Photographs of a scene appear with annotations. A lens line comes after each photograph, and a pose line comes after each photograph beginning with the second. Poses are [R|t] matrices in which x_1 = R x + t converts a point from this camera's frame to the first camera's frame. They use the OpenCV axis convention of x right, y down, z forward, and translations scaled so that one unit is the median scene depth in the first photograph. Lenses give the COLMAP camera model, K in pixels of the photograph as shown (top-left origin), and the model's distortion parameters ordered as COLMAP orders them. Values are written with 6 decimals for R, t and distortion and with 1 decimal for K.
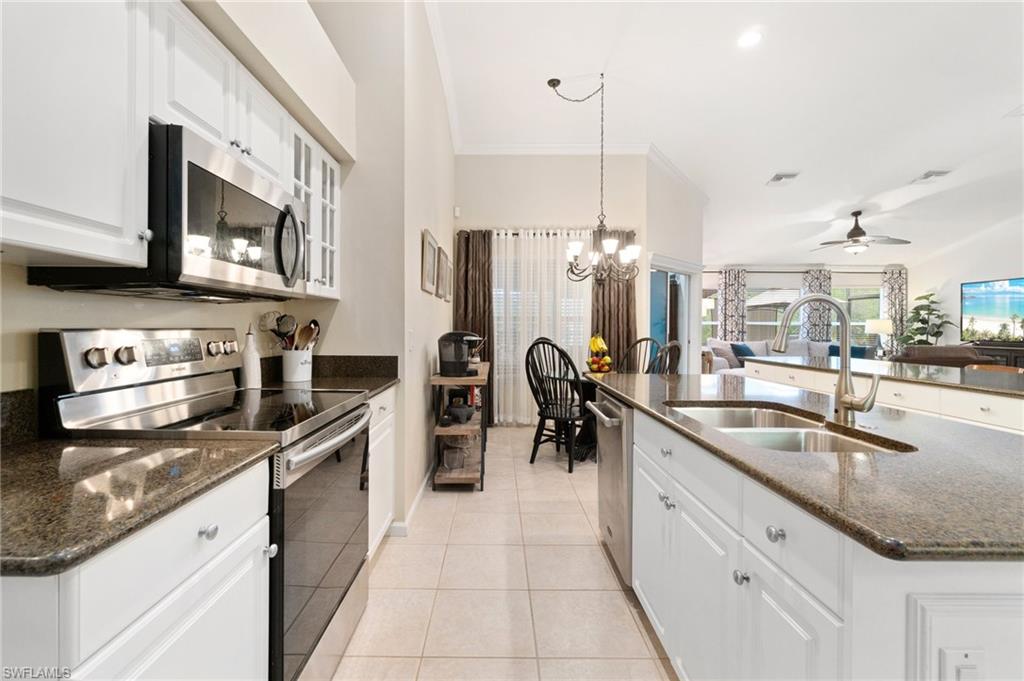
lens RADIAL K [[441.9, 0, 498.2], [0, 441.9, 333.5], [0, 0, 1]] dist [-0.008257, 0.003166]
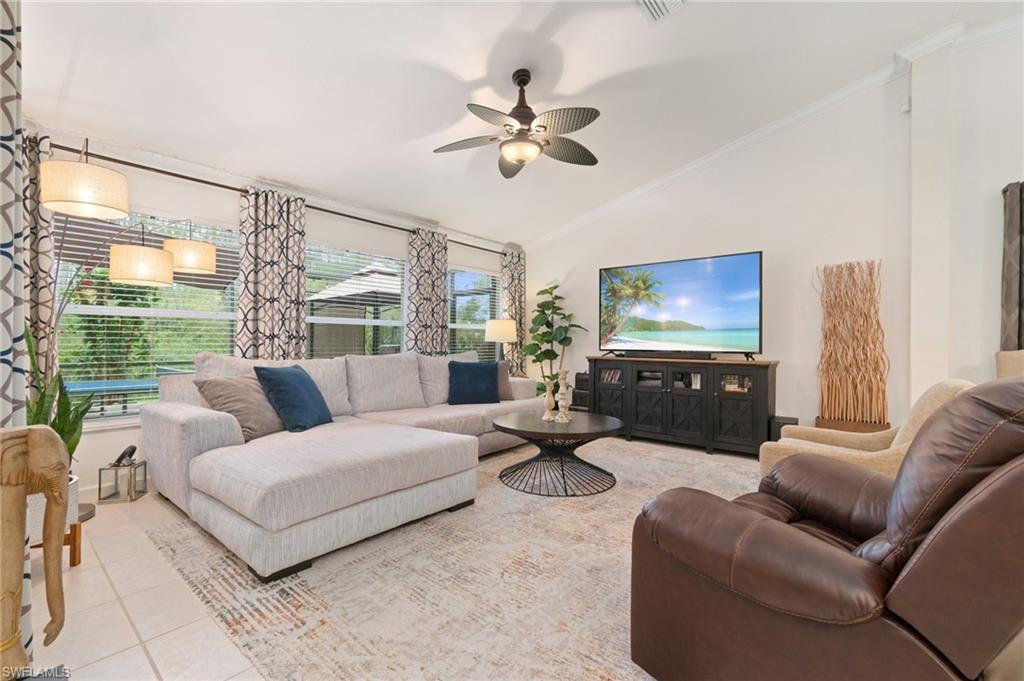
lens RADIAL K [[441.9, 0, 503.1], [0, 441.9, 336.5], [0, 0, 1]] dist [-0.008257, 0.003166]
pose [[0.645380, 0.010169, 0.763794, 0.376162], [0.006747, 0.999796, -0.019012, 0.005723], [-0.763832, 0.017423, 0.645180, 0.600171]]
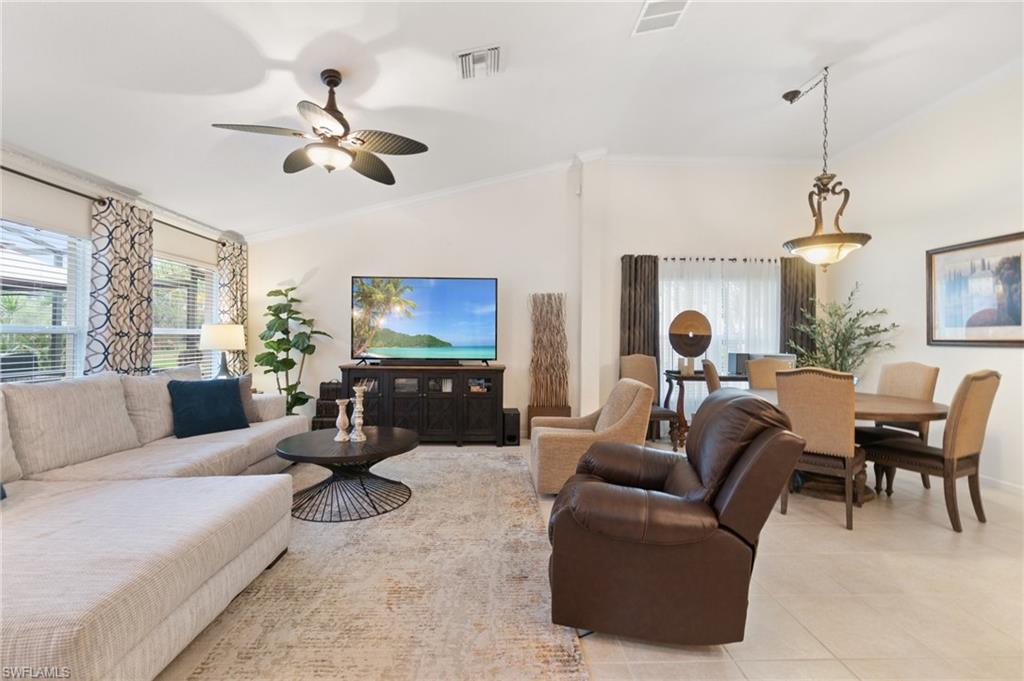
lens RADIAL K [[441.9, 0, 508.4], [0, 441.9, 332.0], [0, 0, 1]] dist [-0.008257, 0.003166]
pose [[-0.030968, 0.008366, 0.999485, 0.318882], [0.007117, 0.999941, -0.008149, -0.016653], [-0.999495, 0.006861, -0.031026, 0.700044]]
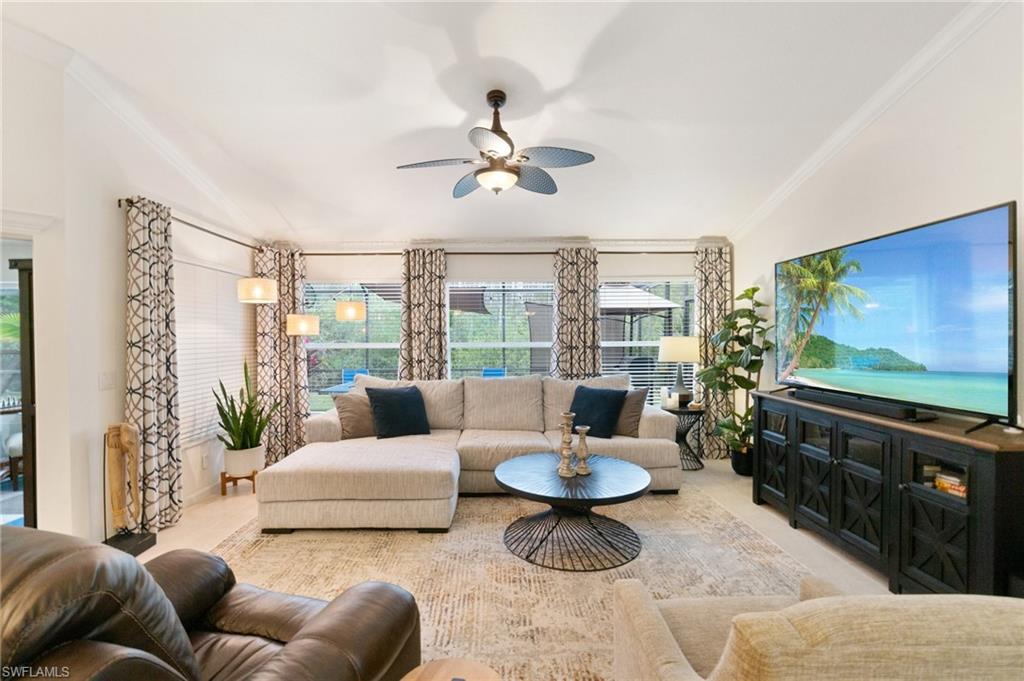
lens RADIAL K [[441.9, 0, 489.1], [0, 441.9, 343.3], [0, 0, 1]] dist [-0.008257, 0.003166]
pose [[0.999930, -0.010419, 0.005560, 0.661811], [0.010431, 0.999943, -0.002054, -0.026305], [-0.005538, 0.002112, 0.999982, 0.475516]]
